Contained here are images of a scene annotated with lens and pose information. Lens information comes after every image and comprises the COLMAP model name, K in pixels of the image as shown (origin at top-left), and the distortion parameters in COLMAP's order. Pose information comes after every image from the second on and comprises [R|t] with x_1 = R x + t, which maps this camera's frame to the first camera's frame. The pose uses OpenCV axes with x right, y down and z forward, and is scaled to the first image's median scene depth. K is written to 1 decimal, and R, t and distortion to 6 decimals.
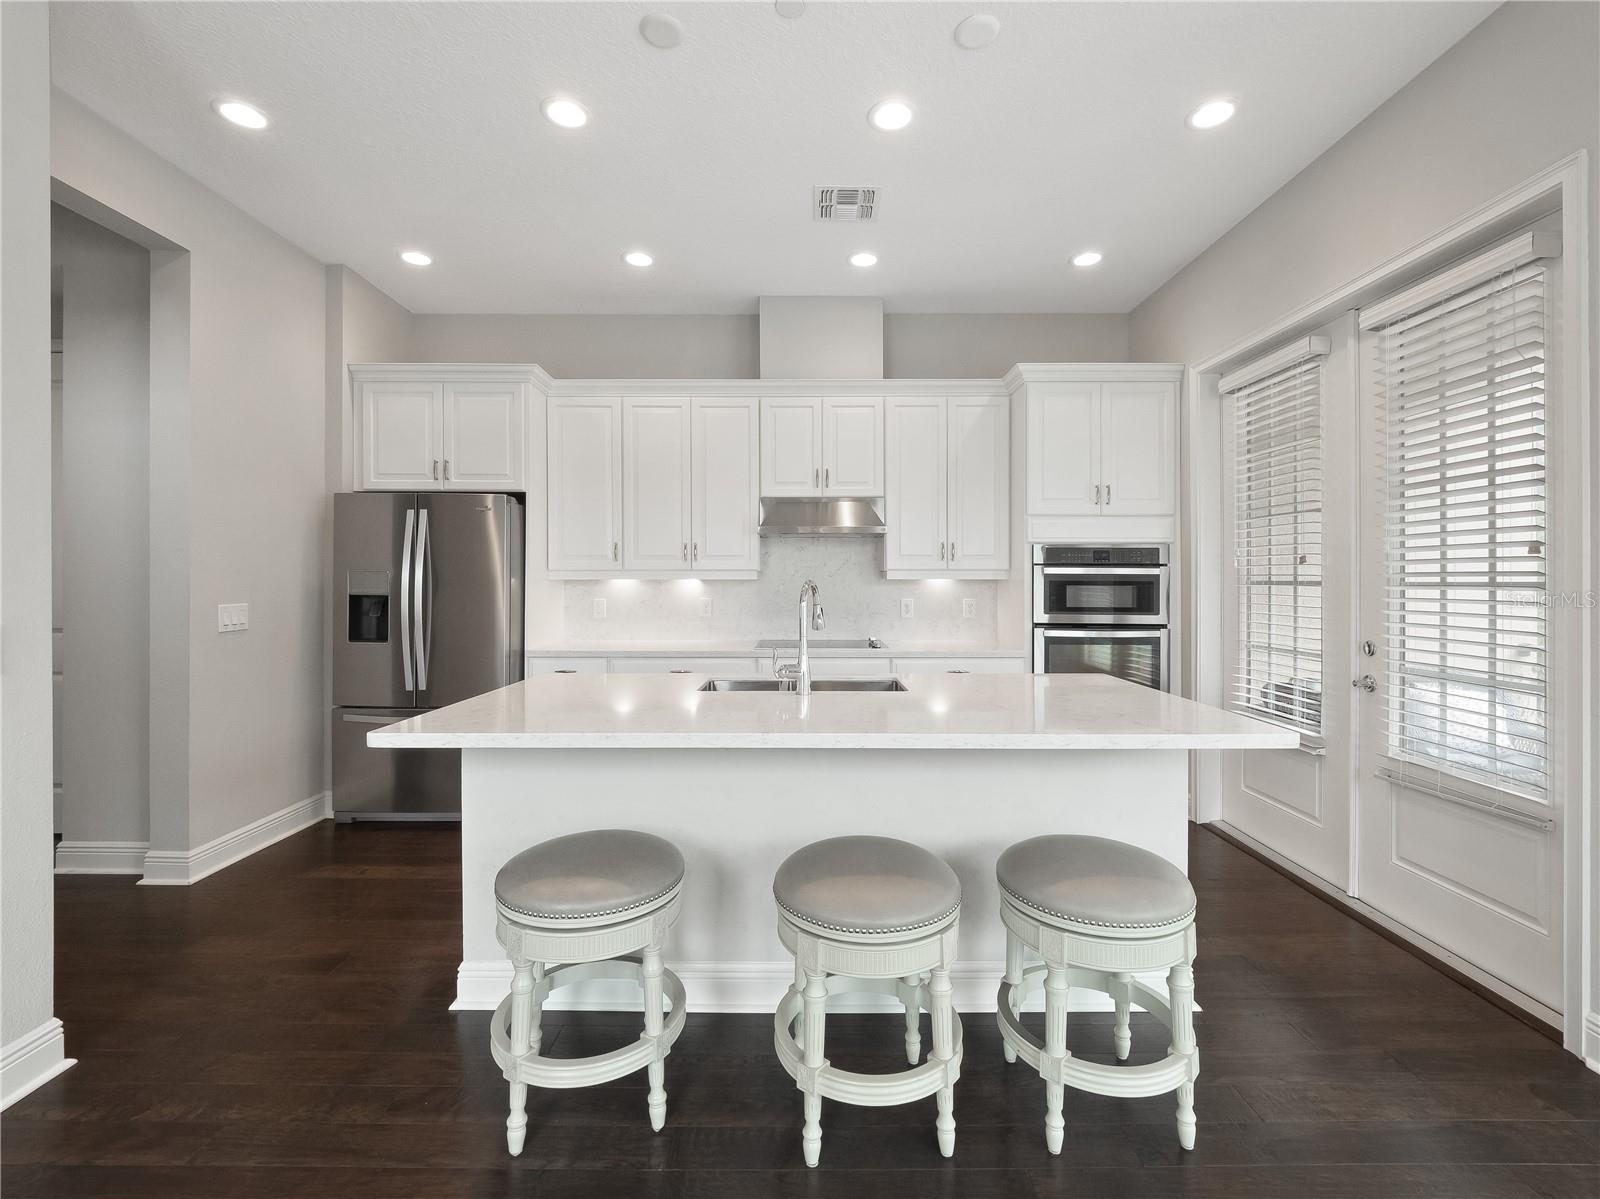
lens RADIAL K [[671.7, 0, 798.8], [0, 671.7, 591.7], [0, 0, 1]] dist [-0.001758, -0.000091]
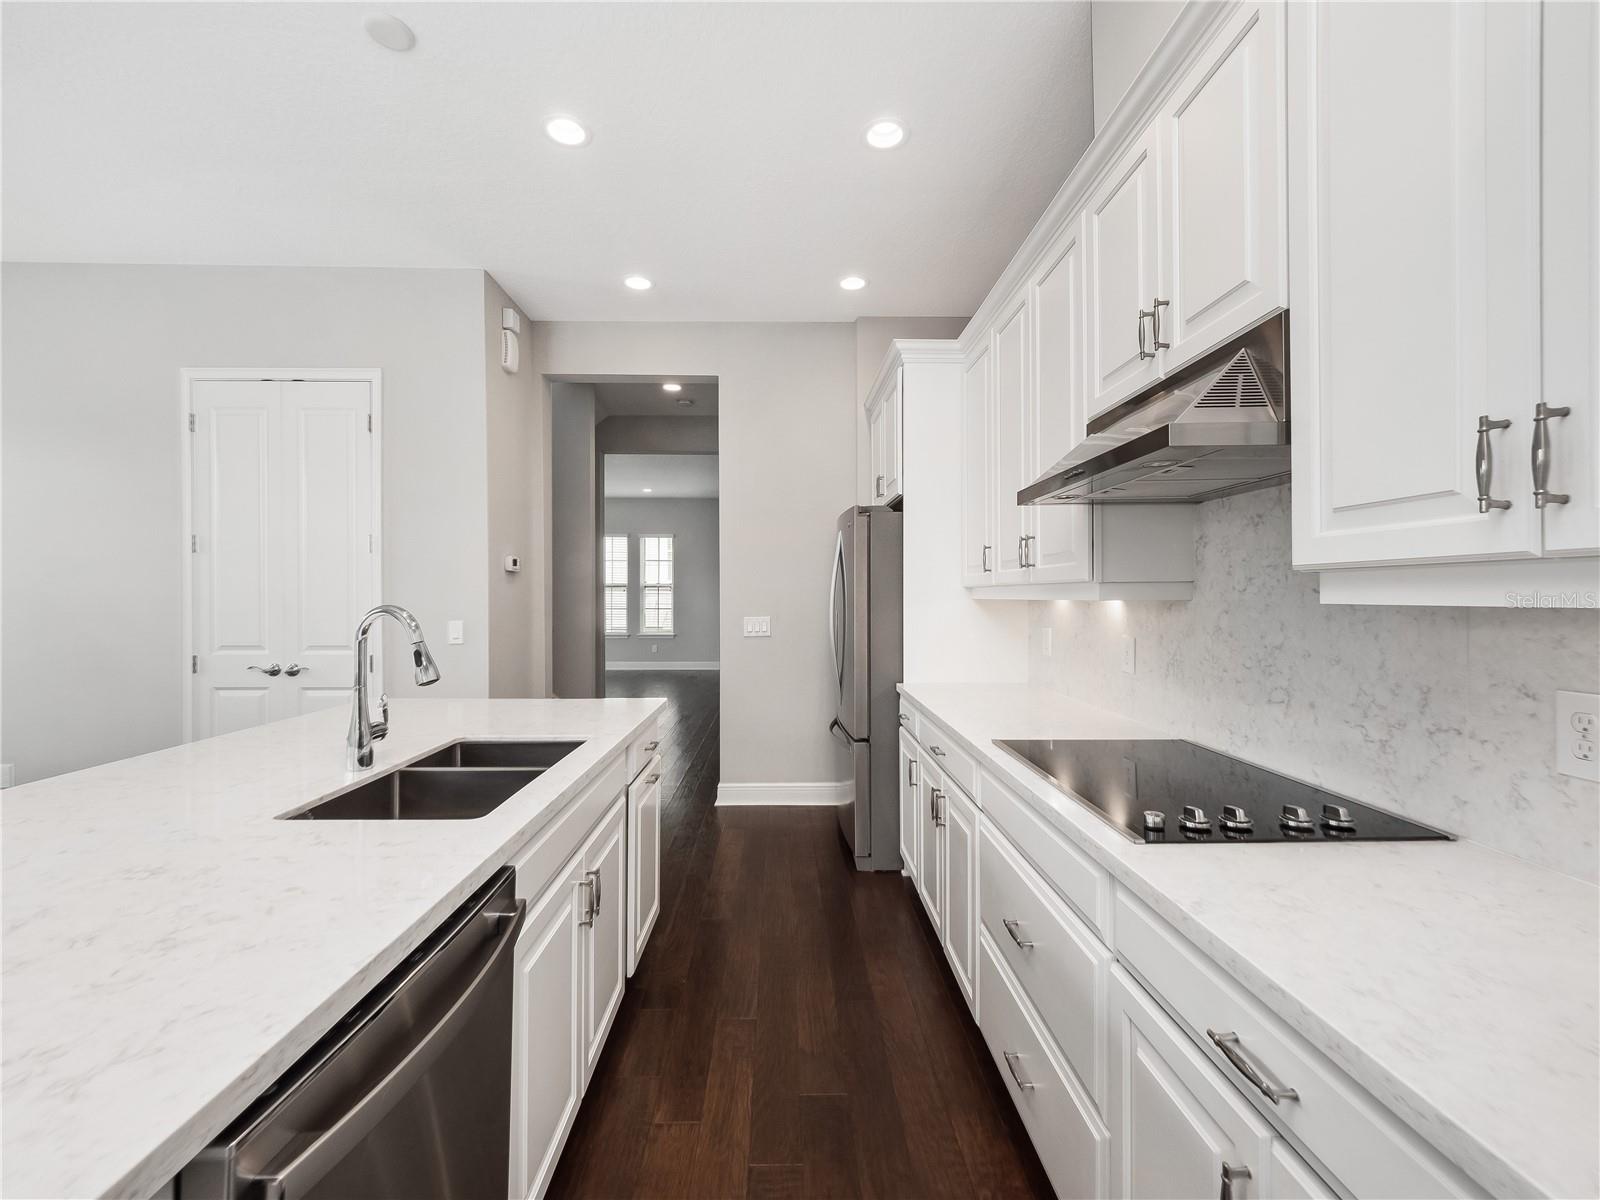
lens RADIAL K [[671.7, 0, 798.8], [0, 671.7, 592.2], [0, 0, 1]] dist [-0.001758, -0.000091]
pose [[0.023202, -0.005342, -0.999717, 0.435453], [-0.012432, 0.999907, -0.005631, -0.020978], [0.999653, 0.012559, 0.023133, 0.851244]]
